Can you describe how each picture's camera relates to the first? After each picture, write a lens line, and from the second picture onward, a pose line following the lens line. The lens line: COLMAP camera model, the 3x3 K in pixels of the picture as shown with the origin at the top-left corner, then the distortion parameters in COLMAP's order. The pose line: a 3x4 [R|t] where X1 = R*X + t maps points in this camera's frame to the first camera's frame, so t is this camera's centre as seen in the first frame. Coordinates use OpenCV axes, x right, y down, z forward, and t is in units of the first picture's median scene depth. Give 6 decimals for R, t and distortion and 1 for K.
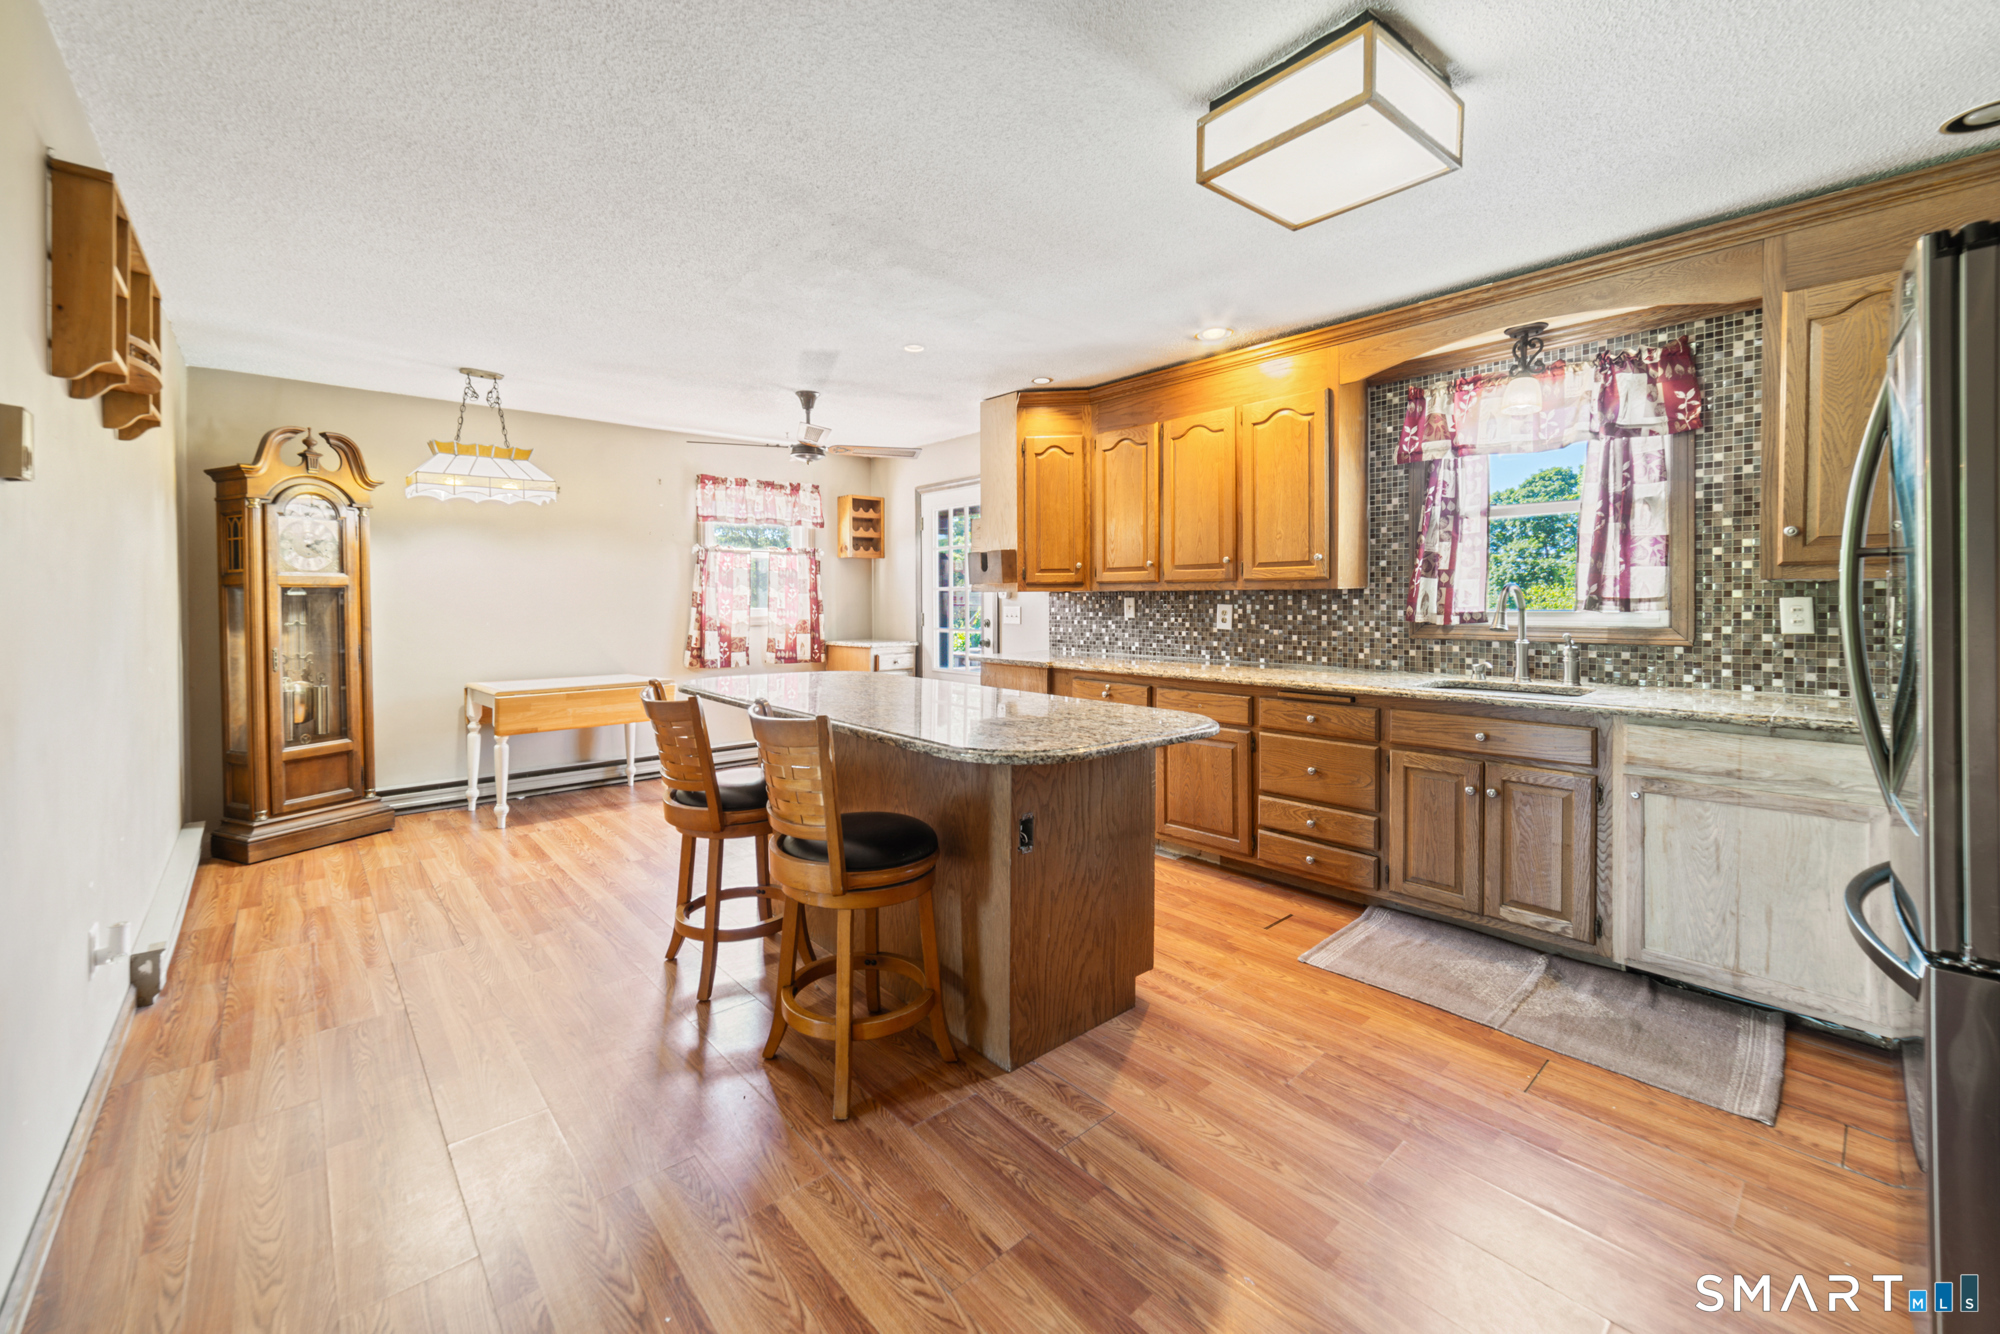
lens RADIAL K [[796.7, 0, 978.5], [0, 796.7, 603.6], [0, 0, 1]] dist [0.000051, 0.000195]
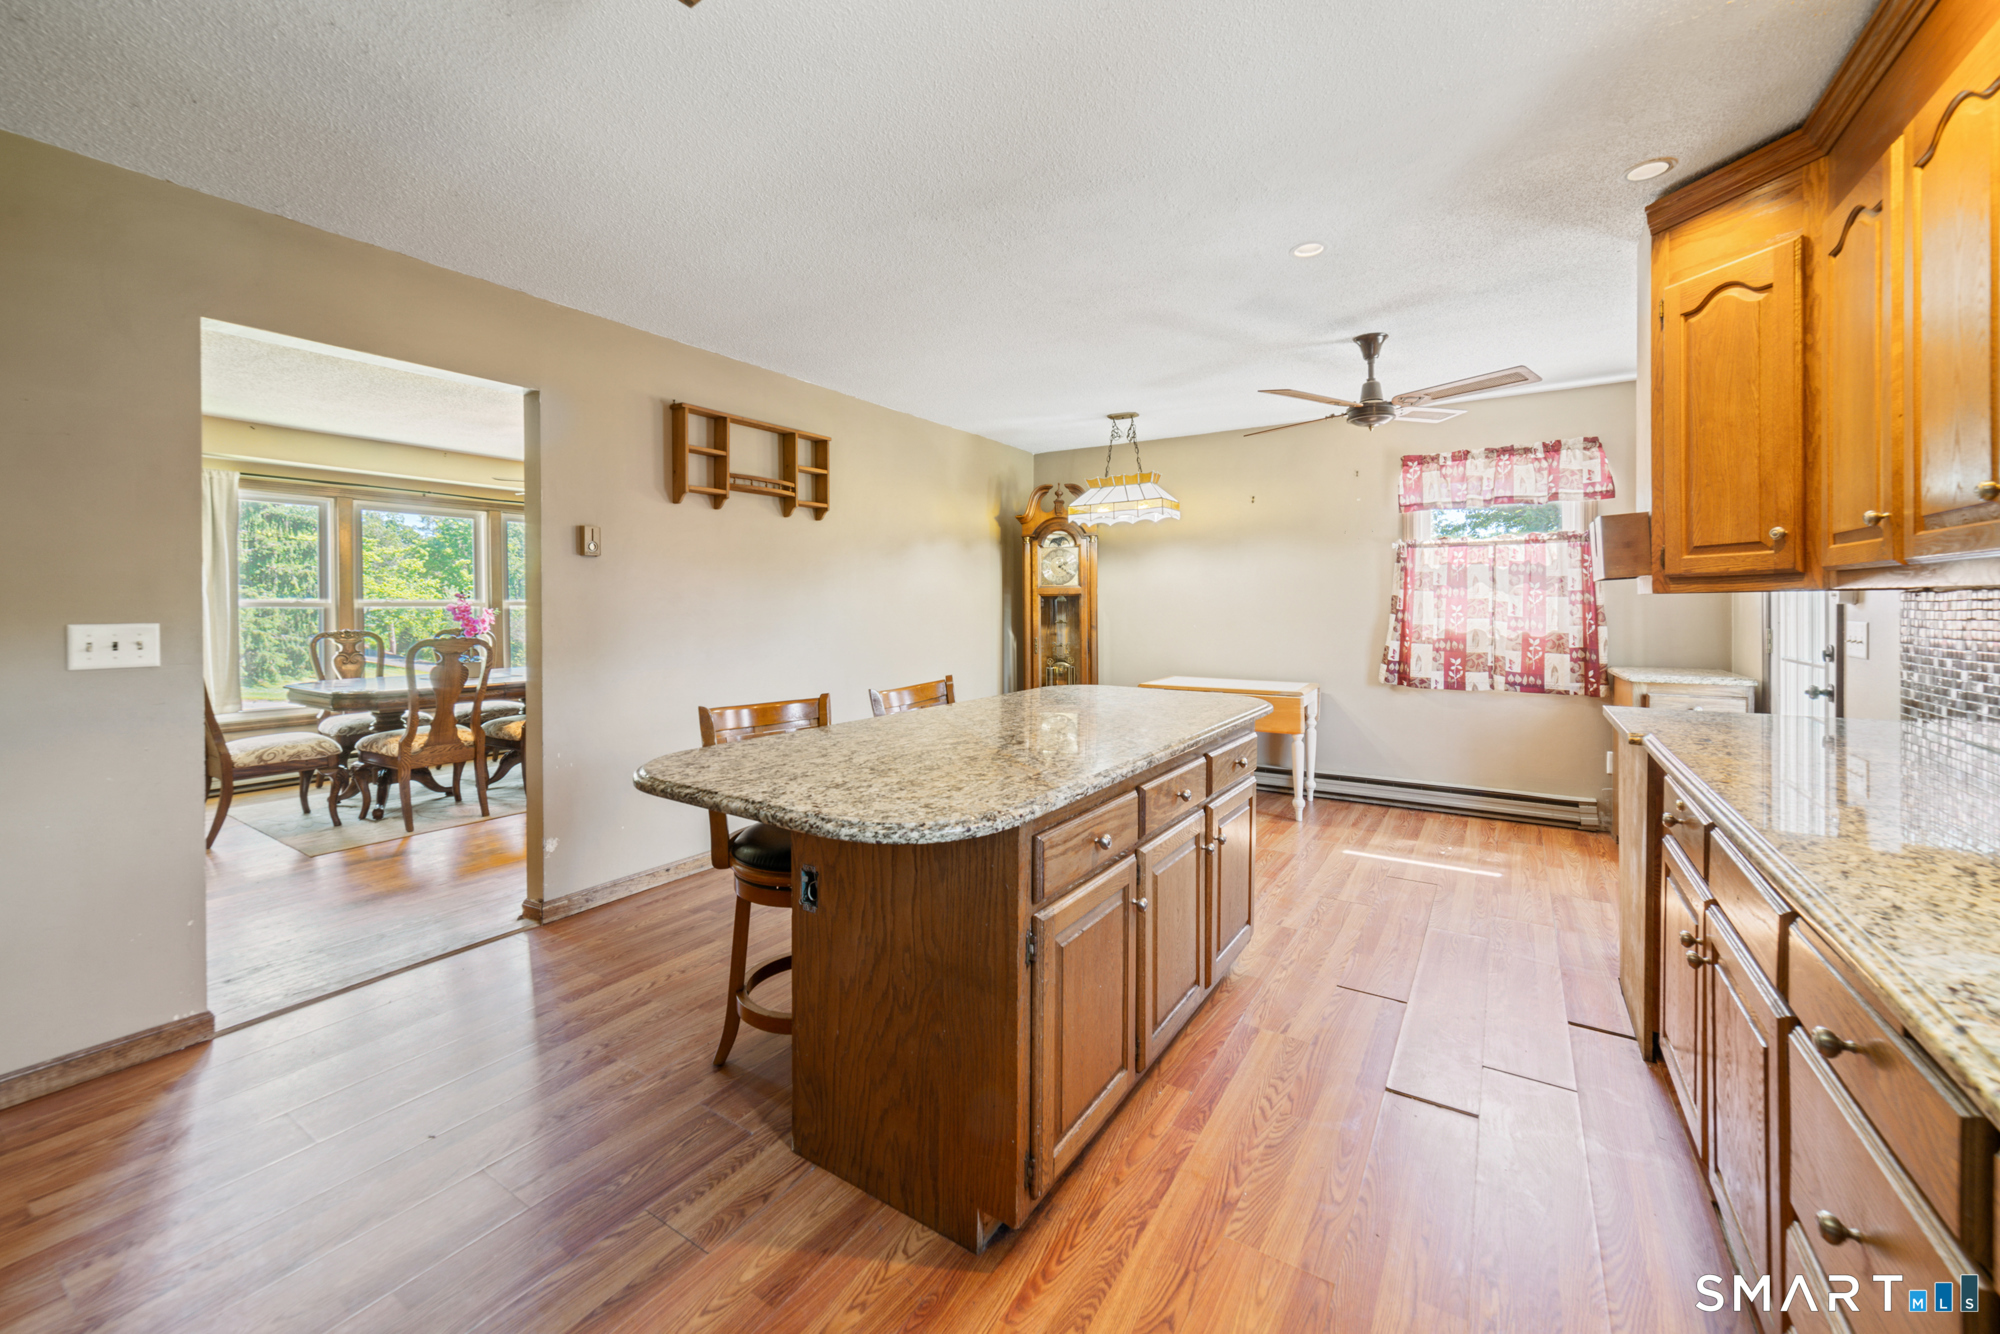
lens RADIAL K [[796.7, 0, 1012.9], [0, 796.7, 610.8], [0, 0, 1]] dist [0.000051, 0.000195]
pose [[0.275958, 0.010839, -0.961109, 0.512470], [-0.004829, 0.999939, 0.009891, -0.007442], [0.961158, 0.001911, 0.275994, 0.541193]]
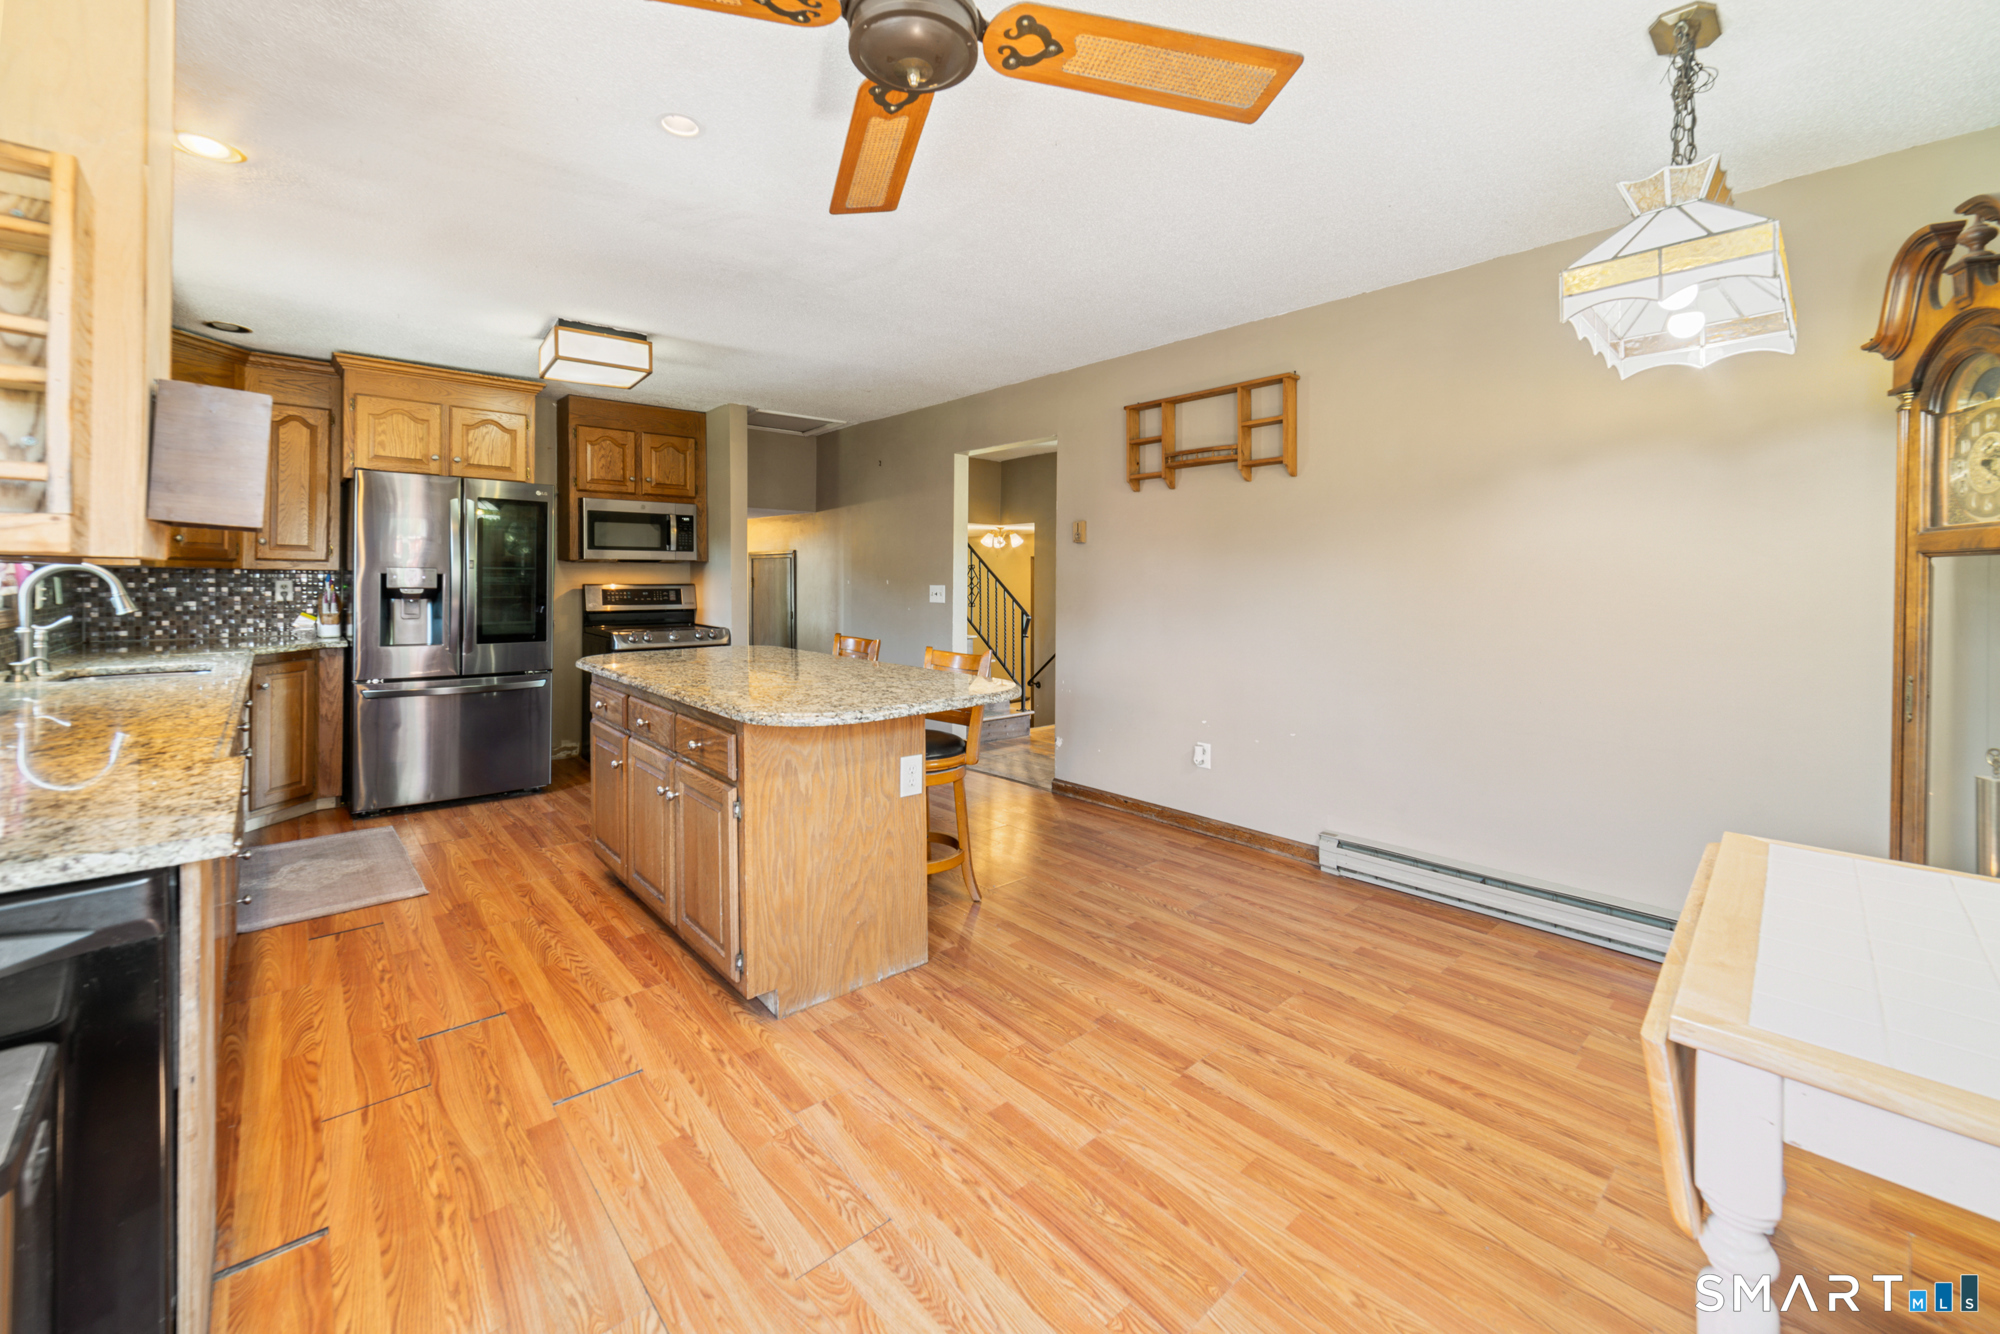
lens RADIAL K [[782.7, 0, 978.2], [0, 782.7, 594.7], [0, 0, 1]] dist [-0.003753, -0.000103]
pose [[-0.999960, 0.001093, 0.008915, -0.283888], [0.001338, 0.999619, 0.027578, -0.010260], [-0.008882, 0.027589, -0.999580, 1.494941]]
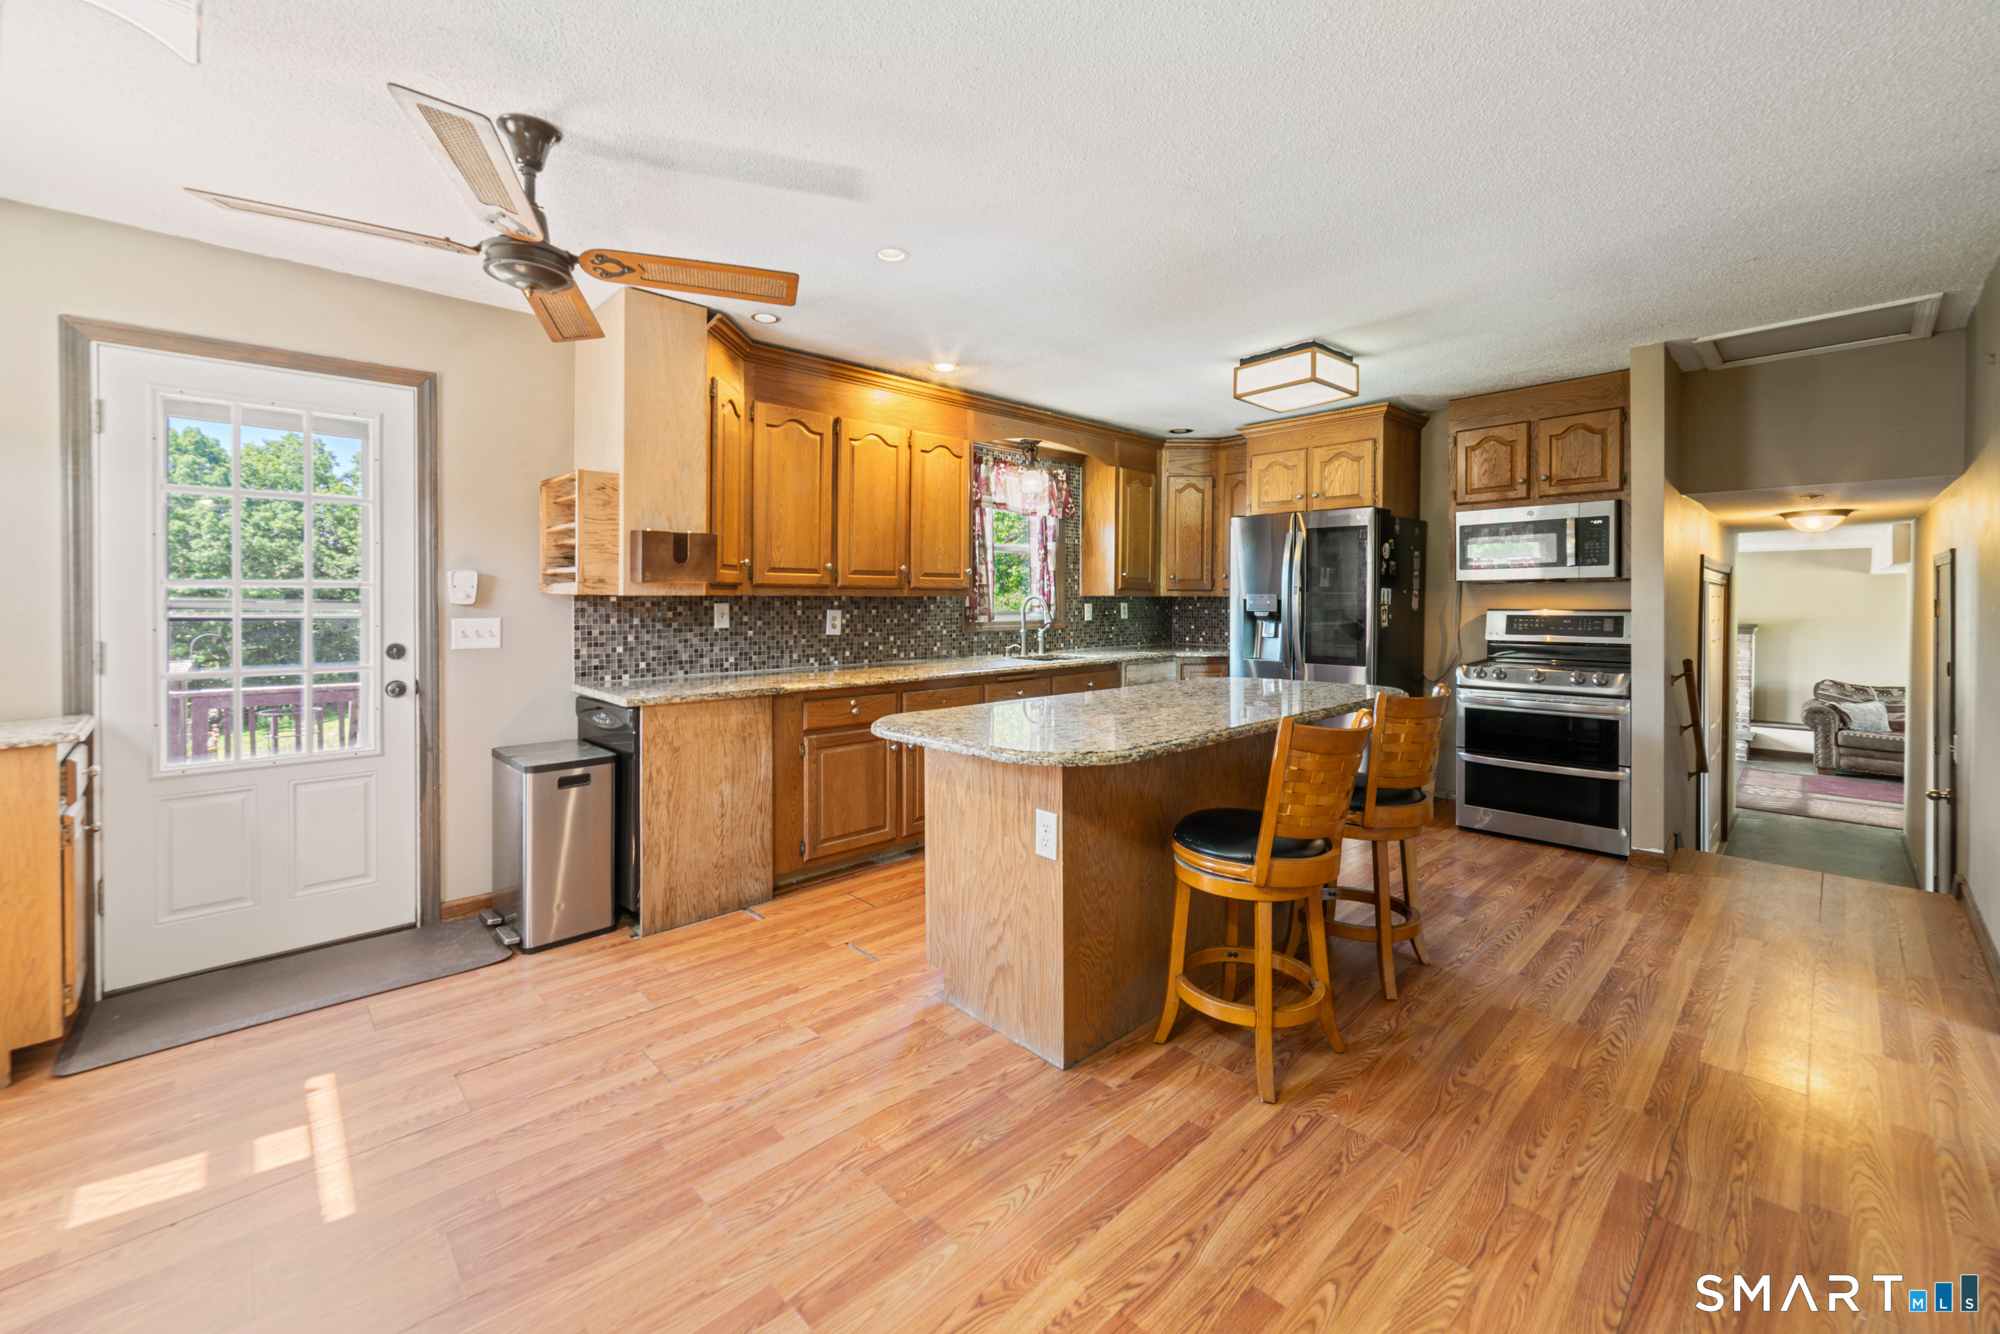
lens RADIAL K [[796.7, 0, 1010.9], [0, 796.7, 619.4], [0, 0, 1]] dist [0.000051, 0.000195]
pose [[-0.052469, -0.018804, 0.998445, -0.778643], [0.008033, 0.999782, 0.019251, -0.005361], [-0.998590, 0.009030, -0.052307, 0.906909]]
